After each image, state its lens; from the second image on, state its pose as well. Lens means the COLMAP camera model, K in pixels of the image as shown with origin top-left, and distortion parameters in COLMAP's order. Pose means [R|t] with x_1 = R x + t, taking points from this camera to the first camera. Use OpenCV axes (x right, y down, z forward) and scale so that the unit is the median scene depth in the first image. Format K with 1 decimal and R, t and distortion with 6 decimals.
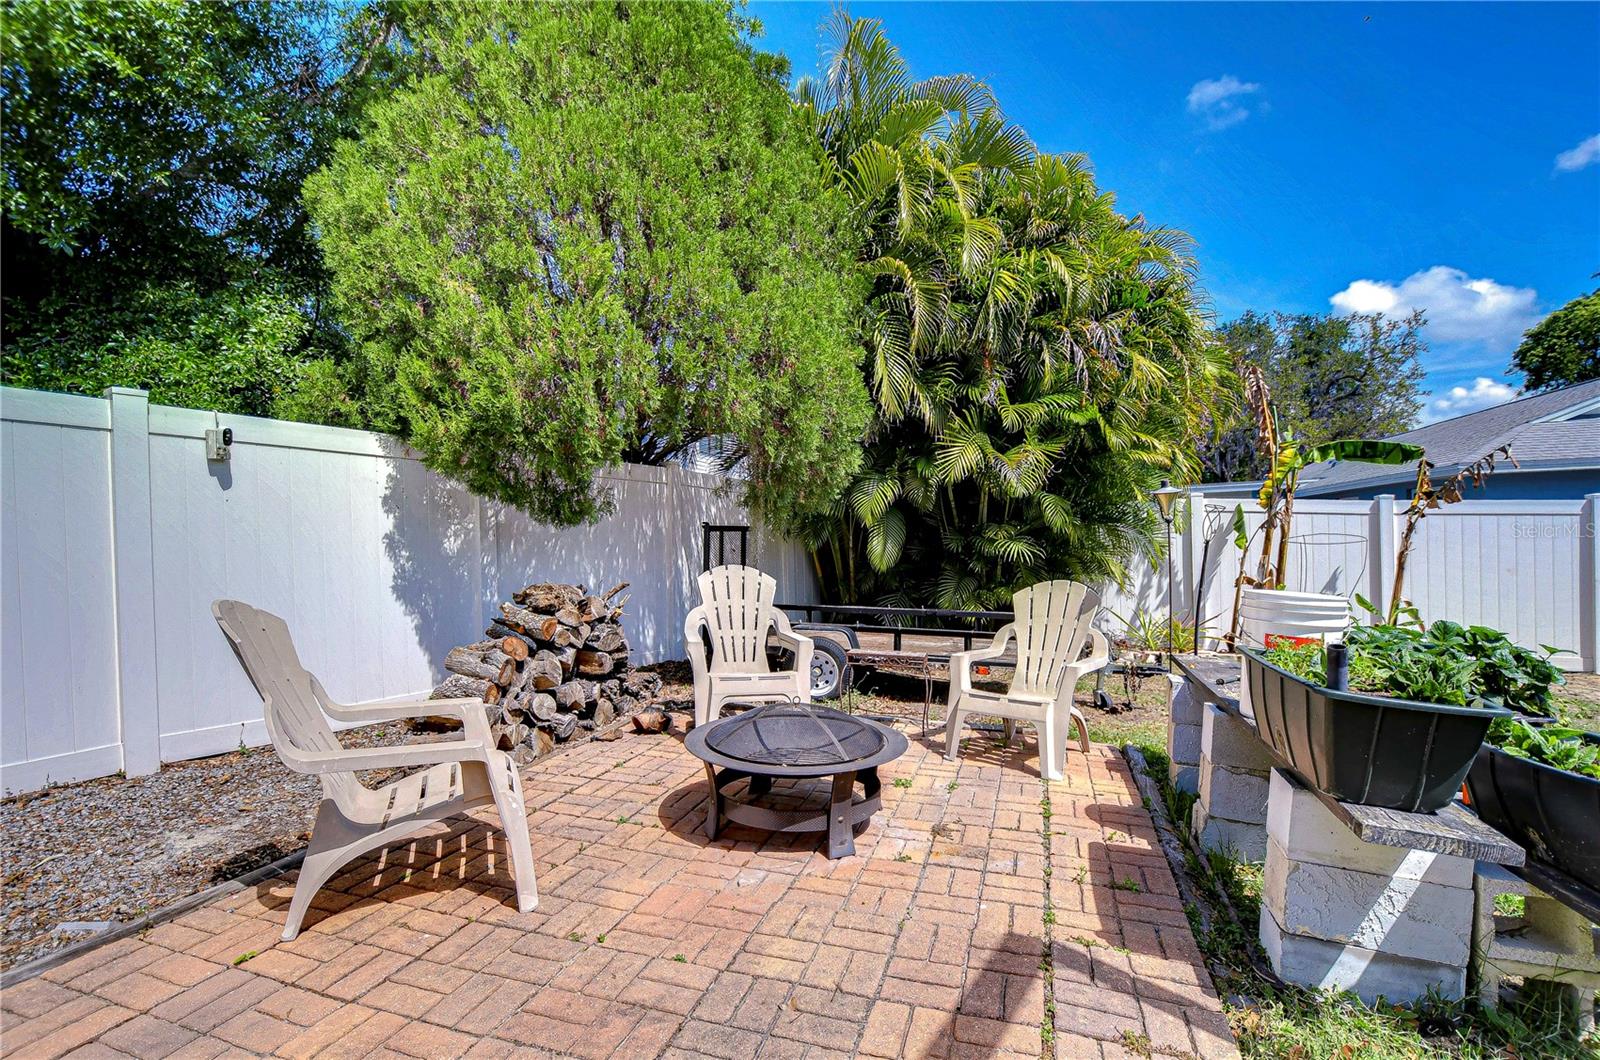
lens RADIAL K [[729.8, 0, 797.2], [0, 729.8, 562.4], [0, 0, 1]] dist [0.001272, -0.000165]
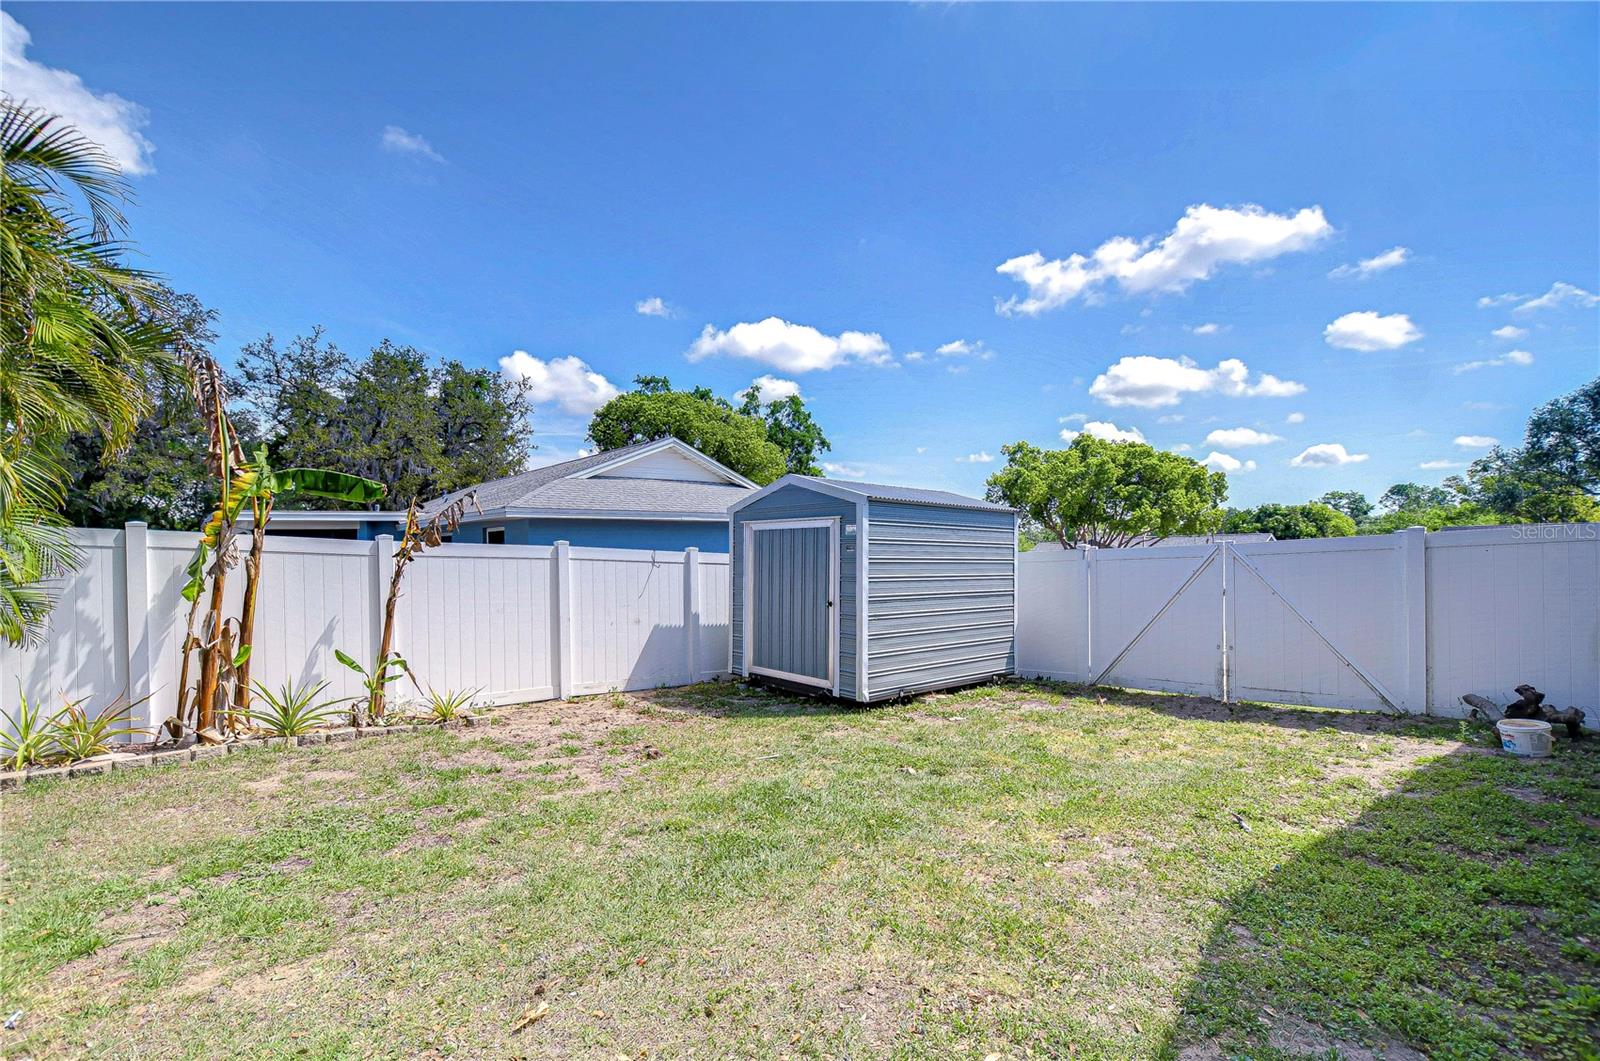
lens RADIAL K [[729.8, 0, 797.2], [0, 729.8, 562.9], [0, 0, 1]] dist [0.001272, -0.000165]
pose [[0.515414, 0.002478, 0.856938, 0.302514], [0.028793, 0.999381, -0.020208, -0.025210], [-0.856457, 0.035089, 0.515024, 0.092377]]
